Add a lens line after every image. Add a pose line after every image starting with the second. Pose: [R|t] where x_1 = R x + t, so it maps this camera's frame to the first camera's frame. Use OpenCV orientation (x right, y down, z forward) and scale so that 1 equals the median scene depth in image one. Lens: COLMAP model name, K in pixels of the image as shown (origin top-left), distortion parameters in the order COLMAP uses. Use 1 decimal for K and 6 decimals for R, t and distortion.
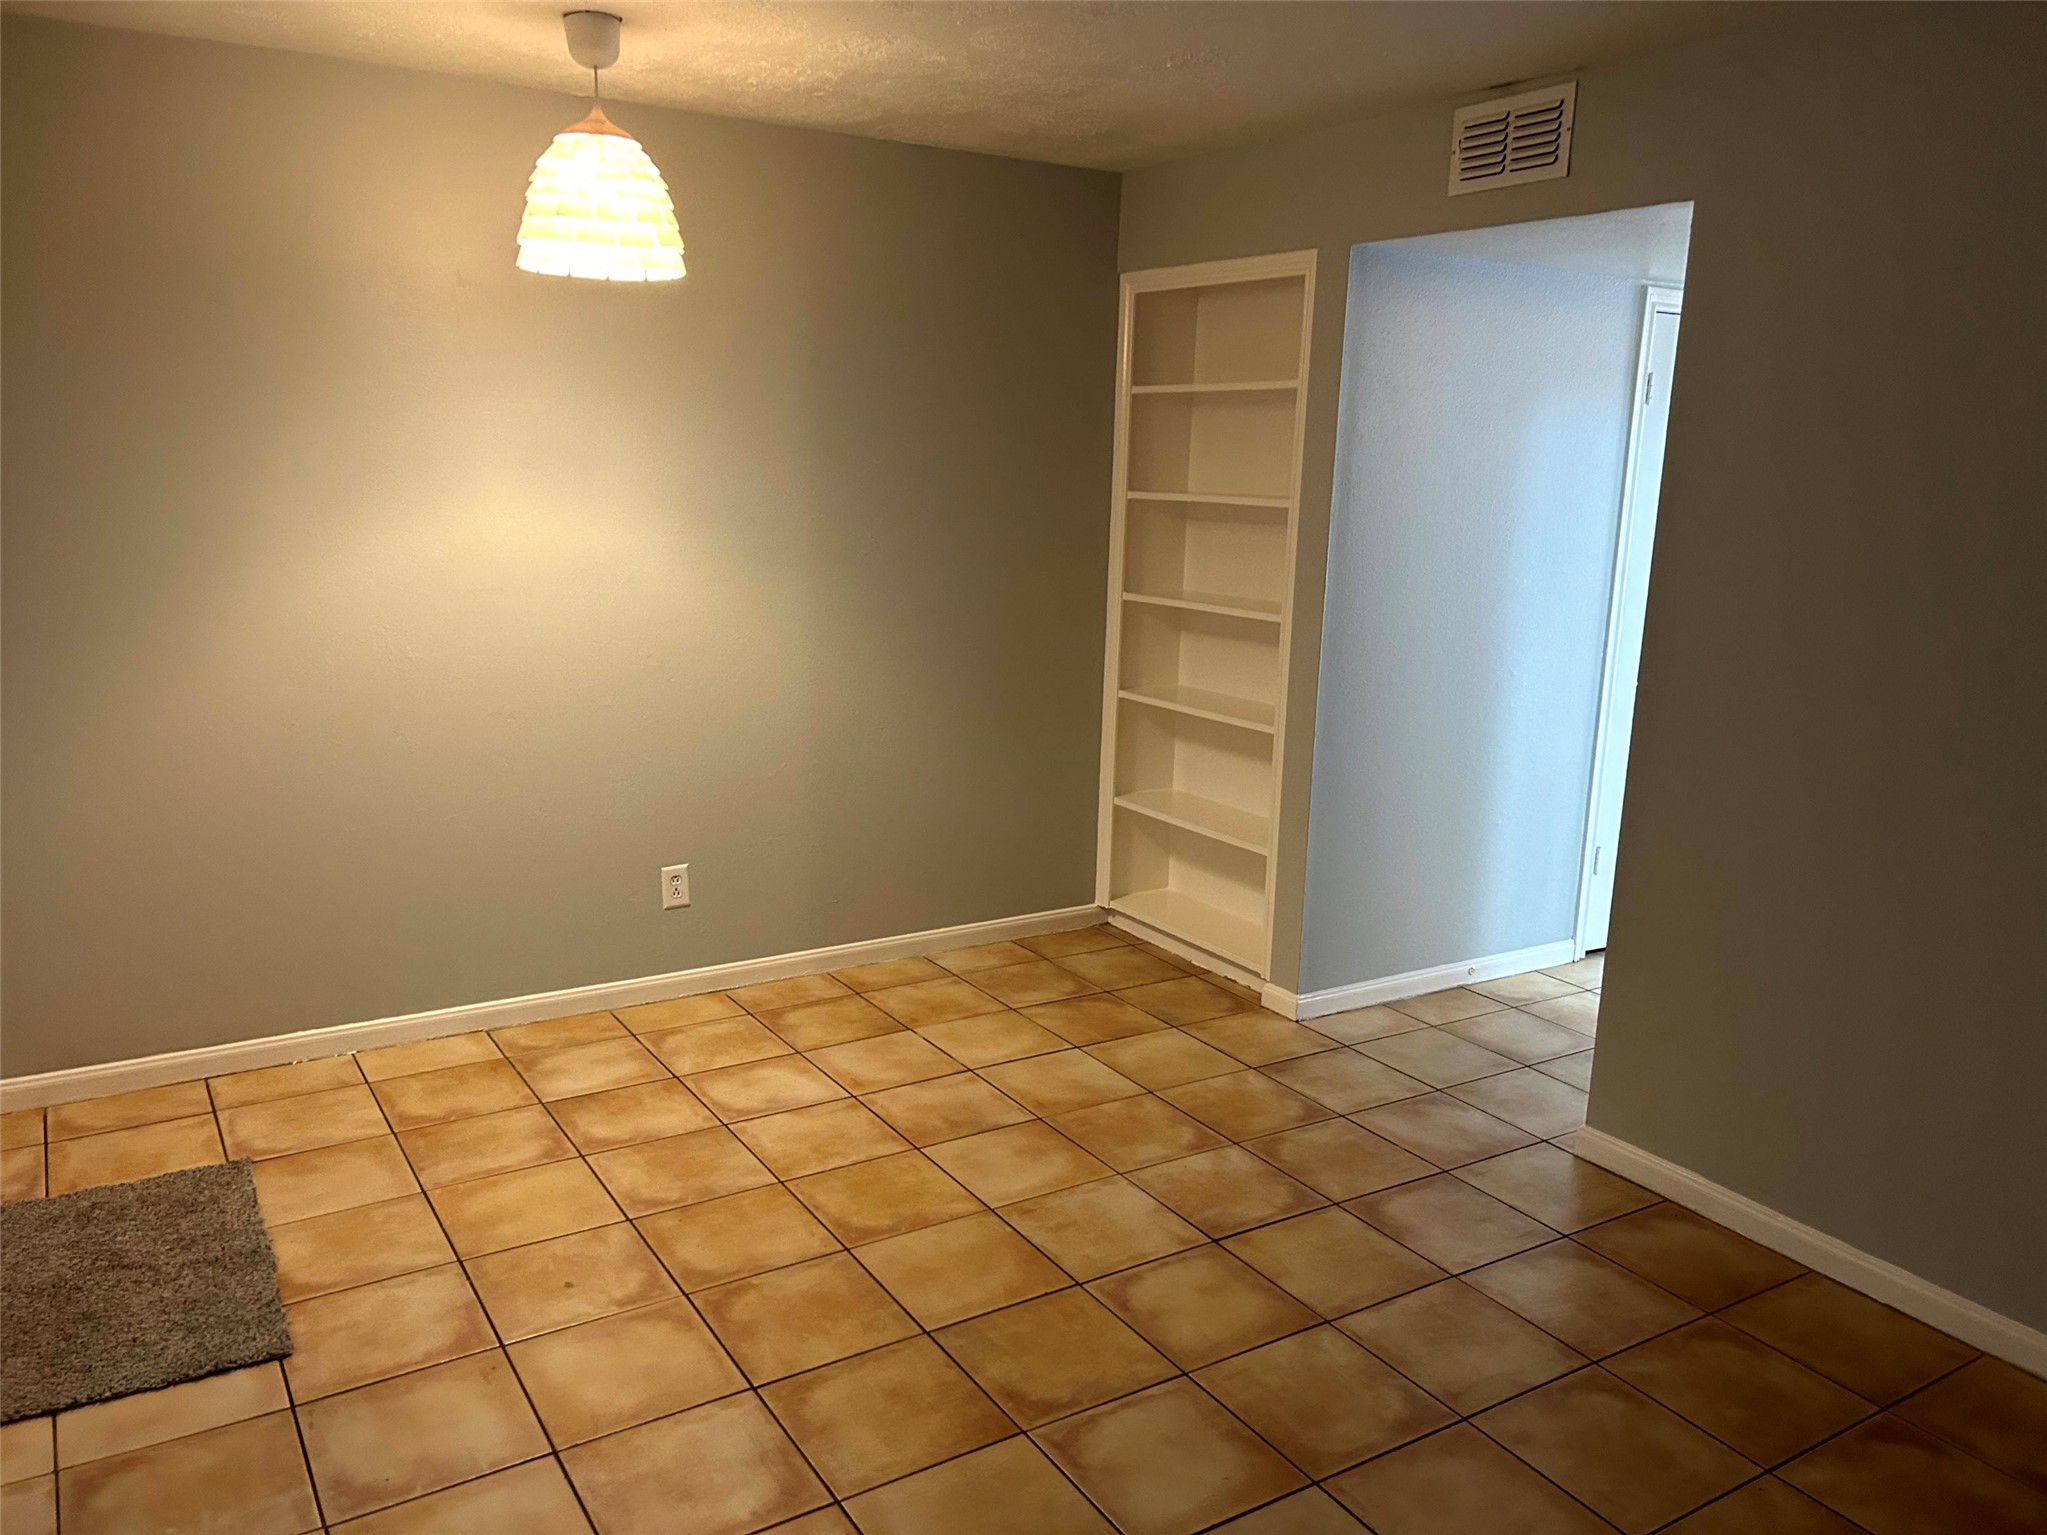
lens RADIAL K [[1560.0, 0, 1011.1], [0, 1560.0, 759.4], [0, 0, 1]] dist [0.065593, -0.068758]
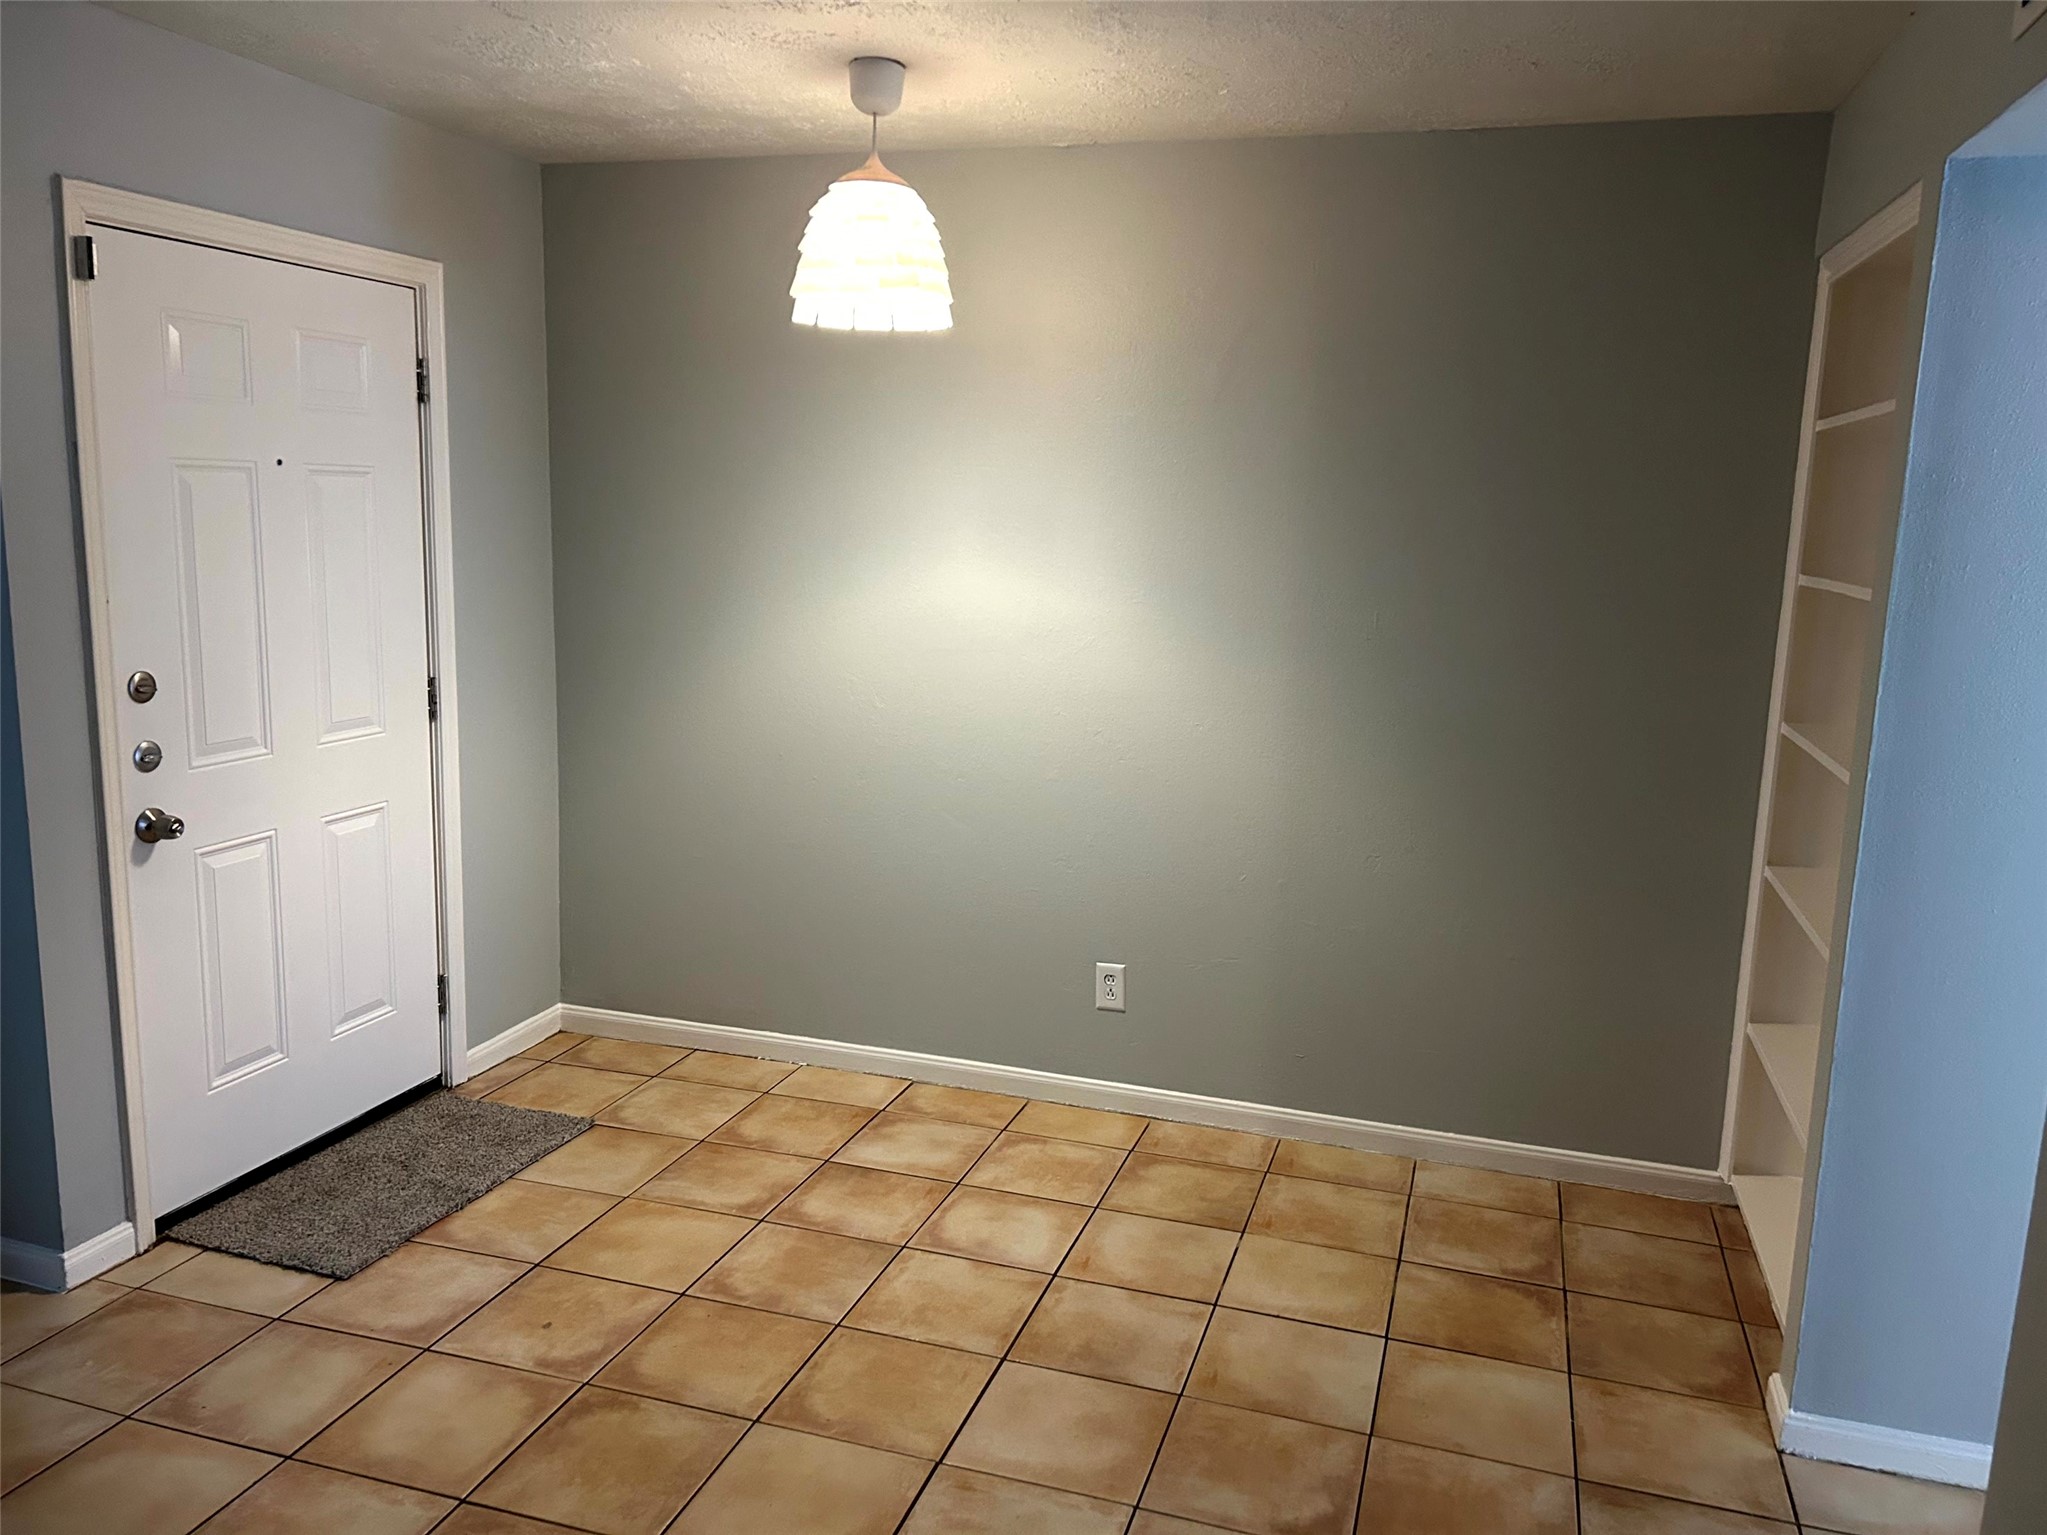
lens RADIAL K [[1560.0, 0, 979.5], [0, 1560.0, 730.6], [0, 0, 1]] dist [0.065593, -0.068758]
pose [[0.650157, 0.110791, -0.751679, 0.464232], [-0.161565, 0.986846, 0.005709, -0.067348], [0.742423, 0.117733, 0.659505, 0.384080]]
